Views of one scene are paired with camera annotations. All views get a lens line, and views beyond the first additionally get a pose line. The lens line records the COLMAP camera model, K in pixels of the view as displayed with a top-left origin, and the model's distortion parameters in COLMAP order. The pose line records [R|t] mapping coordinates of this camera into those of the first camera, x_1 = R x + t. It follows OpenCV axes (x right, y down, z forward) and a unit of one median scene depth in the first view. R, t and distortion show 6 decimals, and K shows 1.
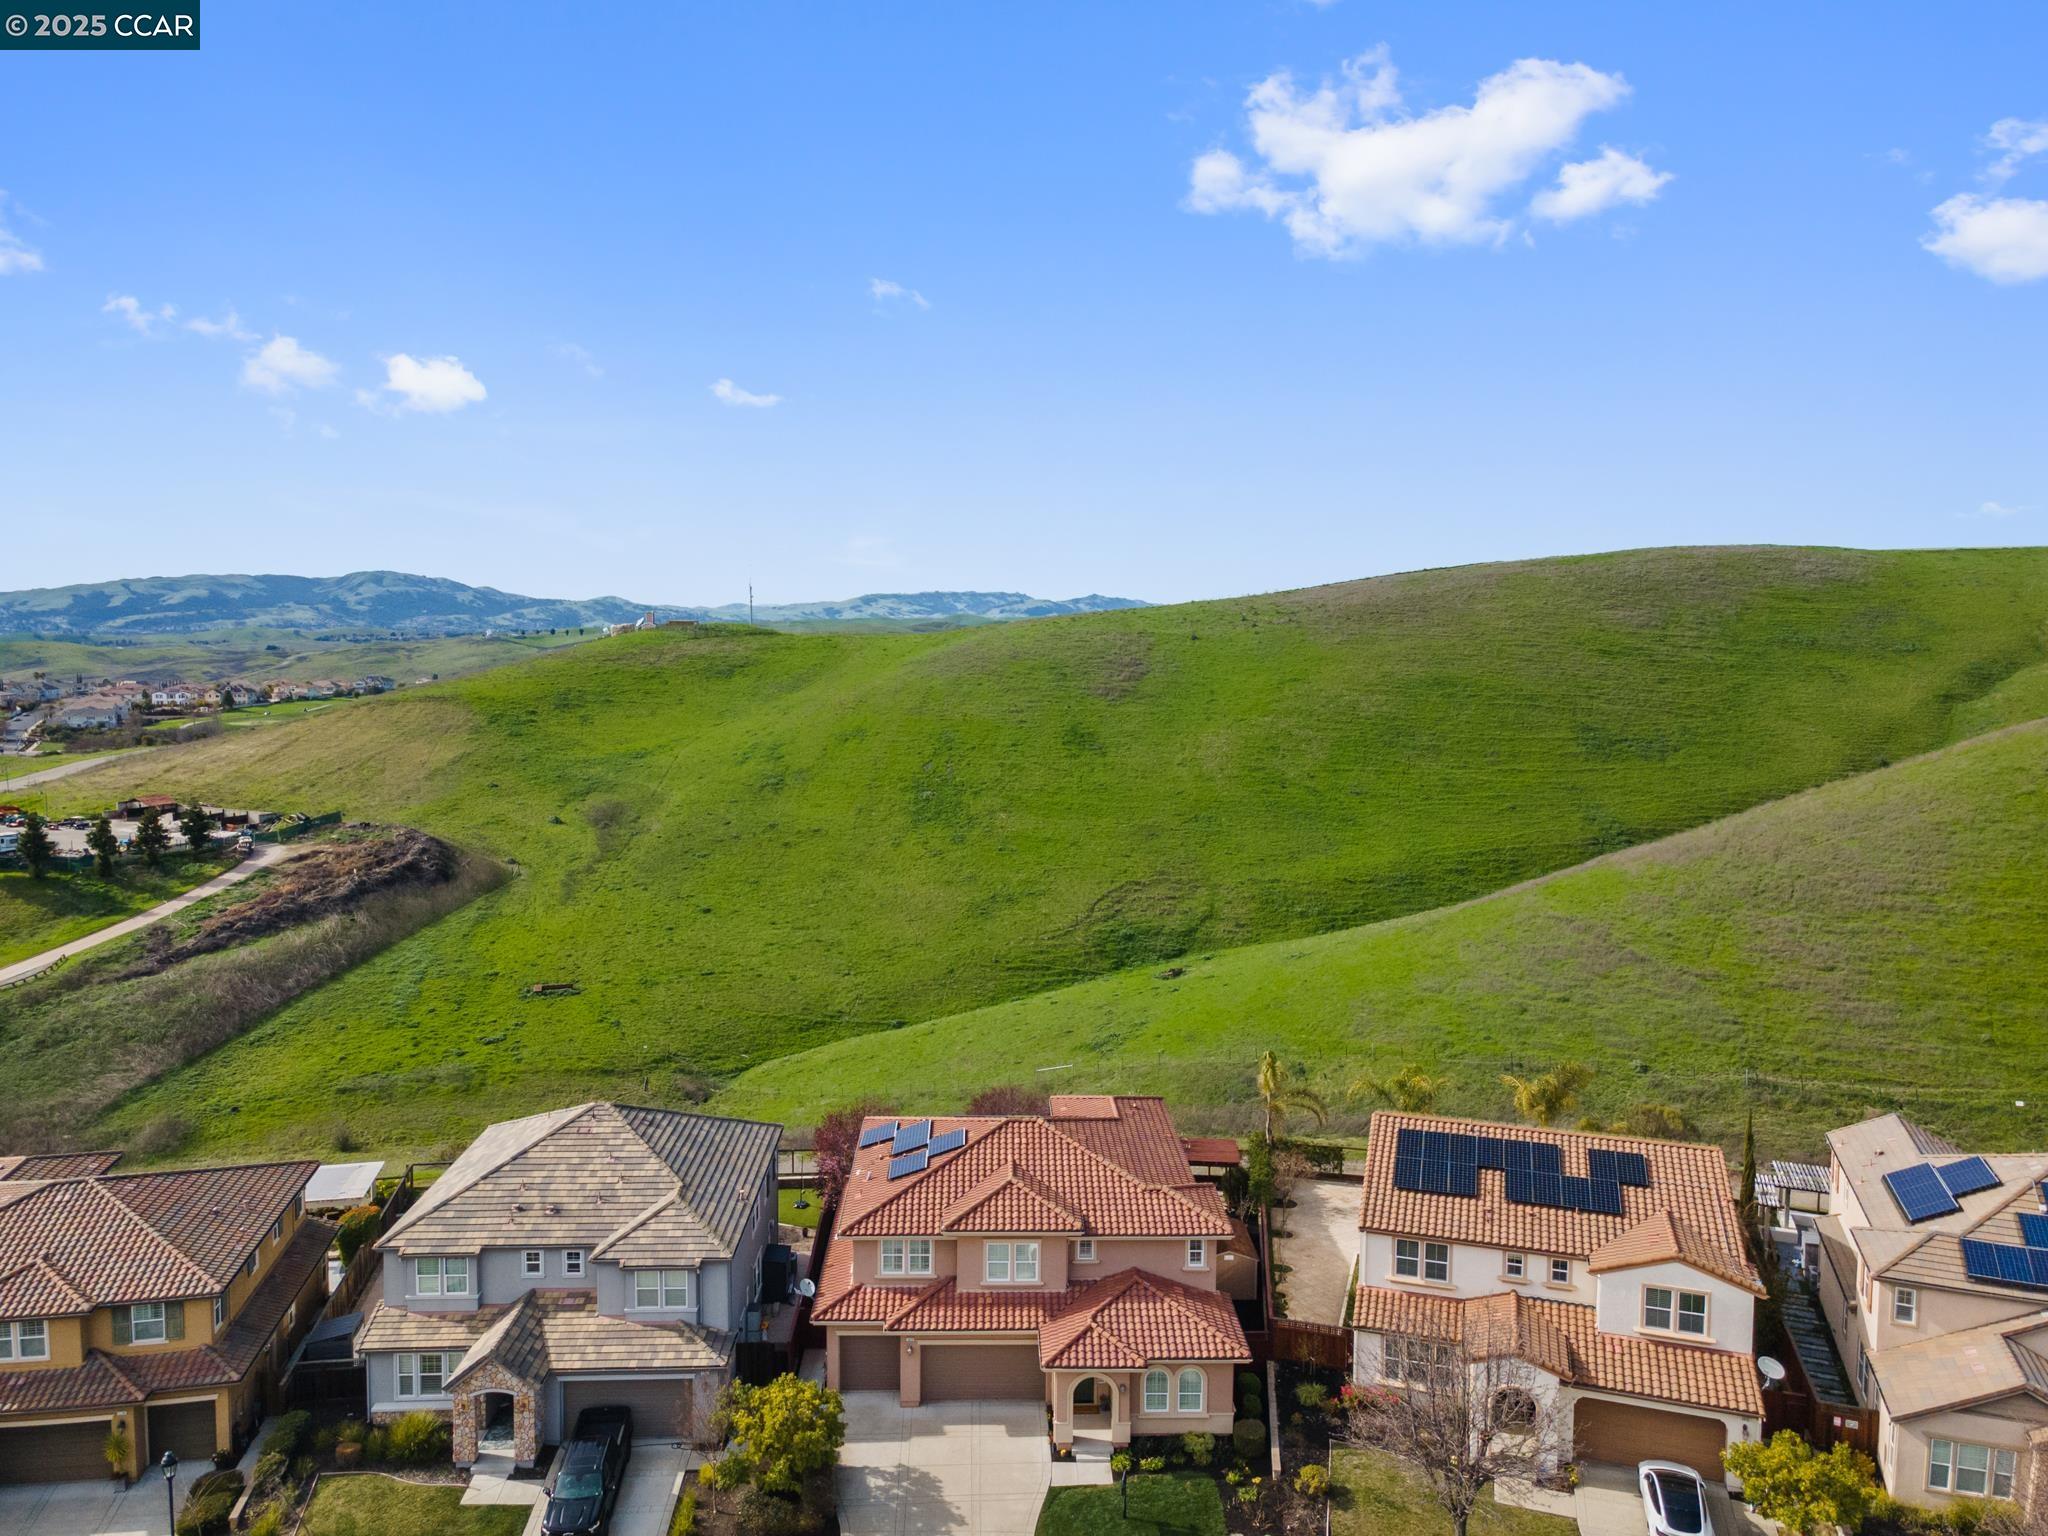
lens RADIAL K [[1508.9, 0, 1016.6], [0, 1508.9, 760.9], [0, 0, 1]] dist [0.080348, -0.162039]
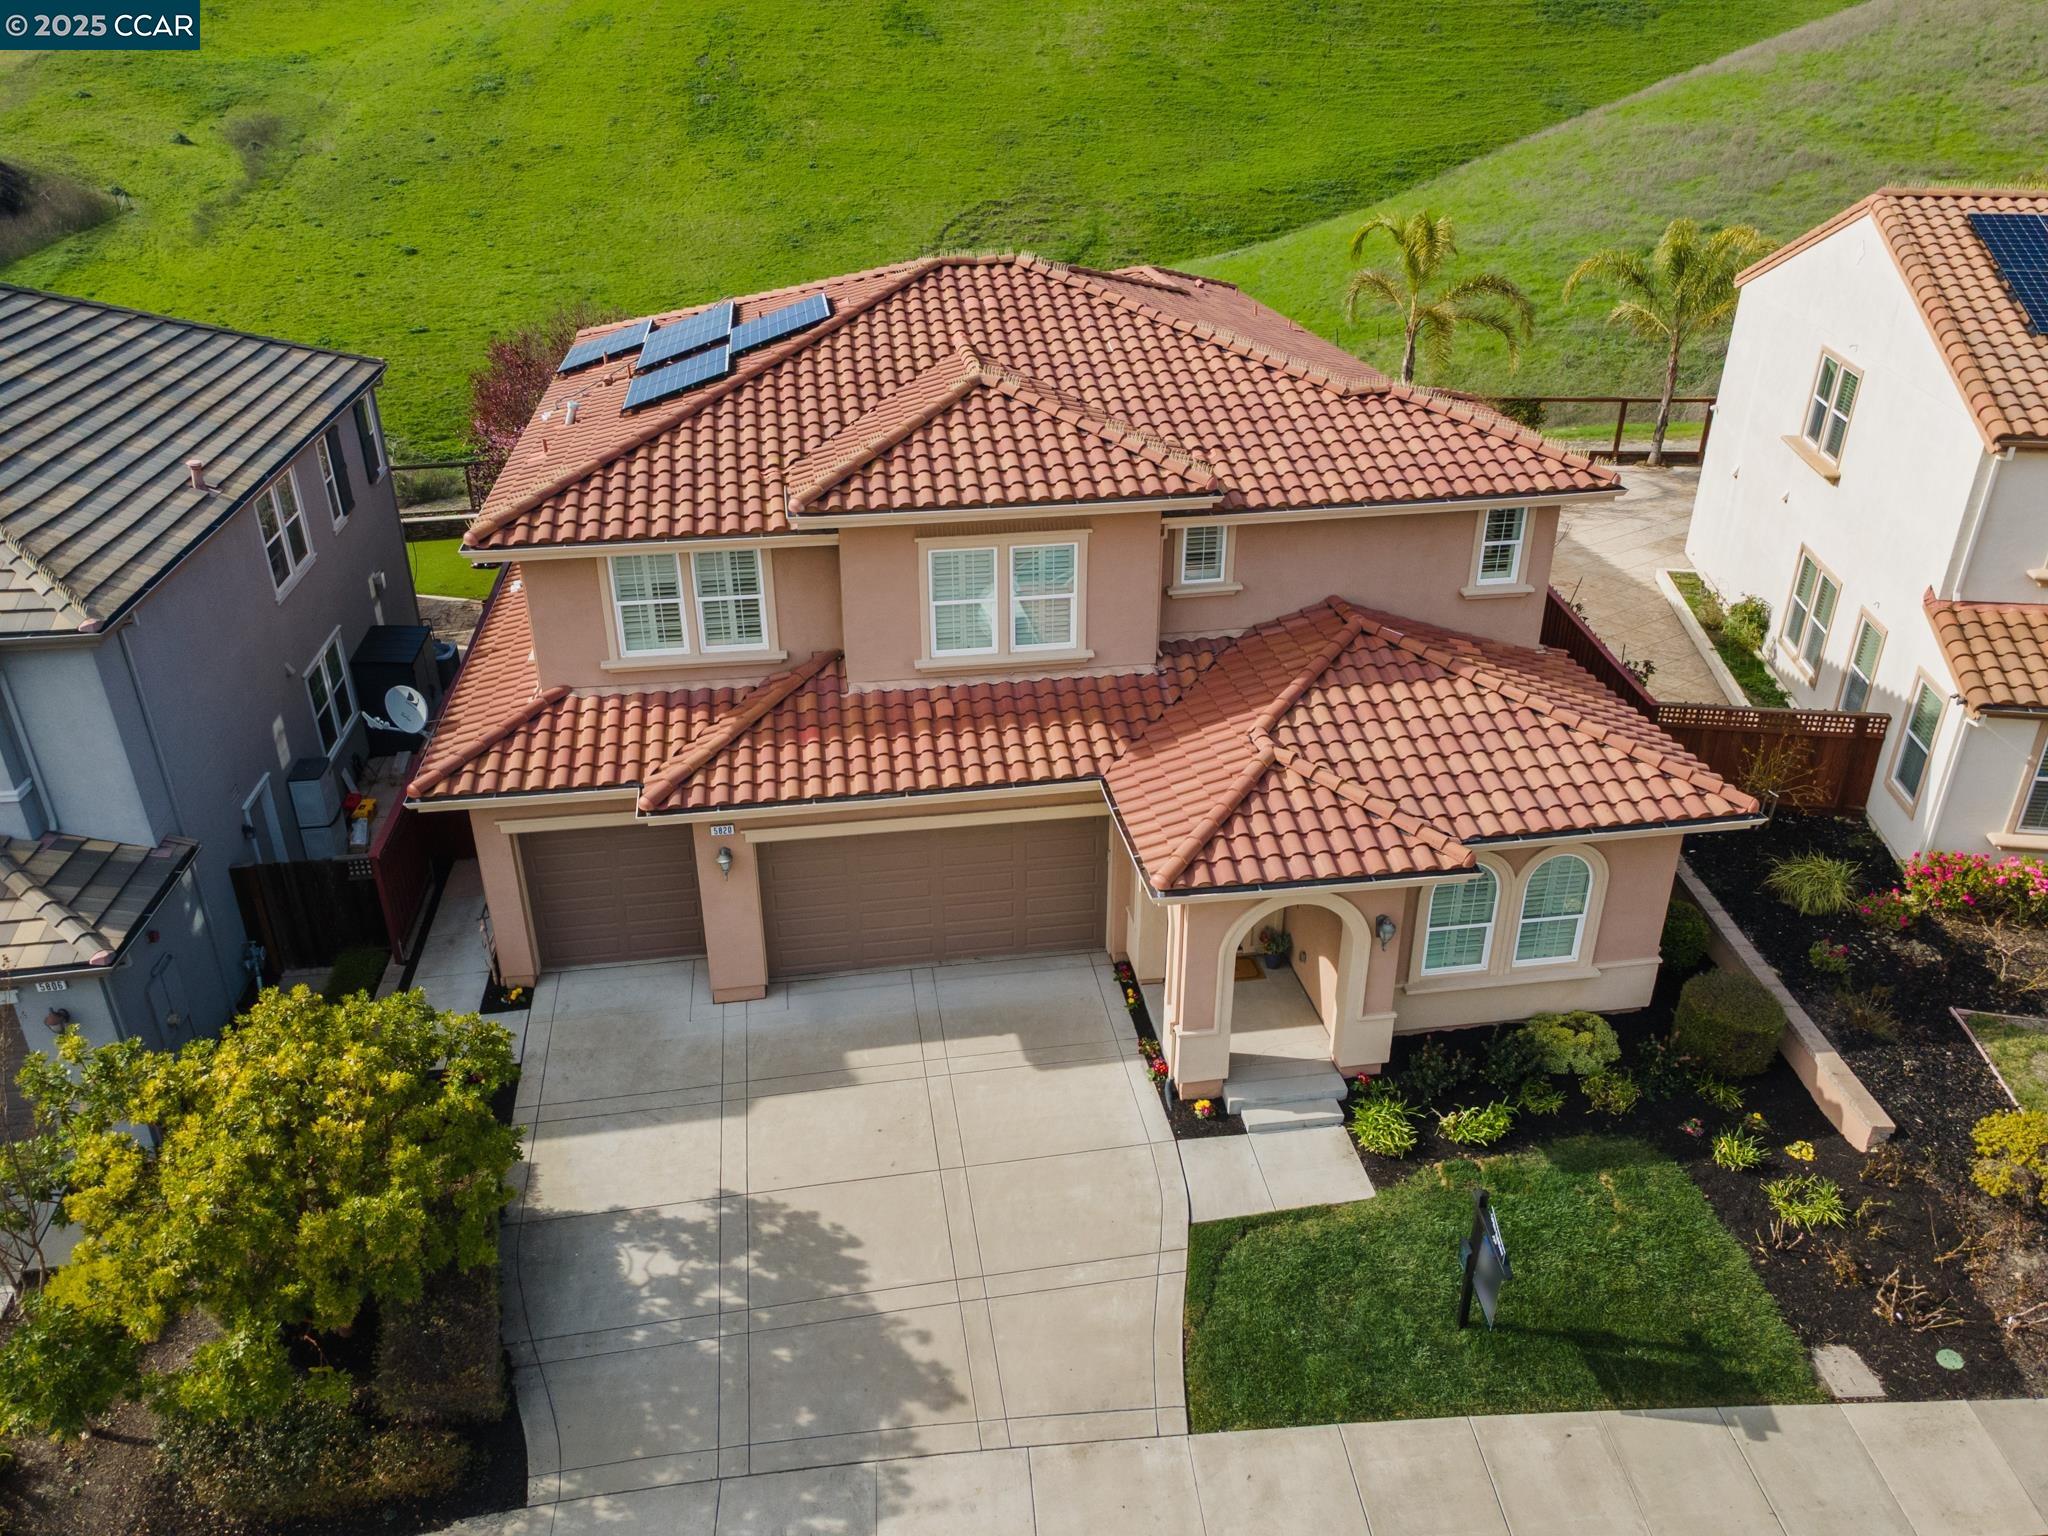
lens RADIAL K [[1484.6, 0, 1024.0], [0, 1484.6, 768.0], [0, 0, 1]] dist [0.038522, 0.003717]
pose [[0.991100, -0.071313, 0.112405, -0.038899], [0.025691, 0.930995, 0.364126, 0.242399], [-0.130616, -0.357998, 0.924542, 0.673917]]
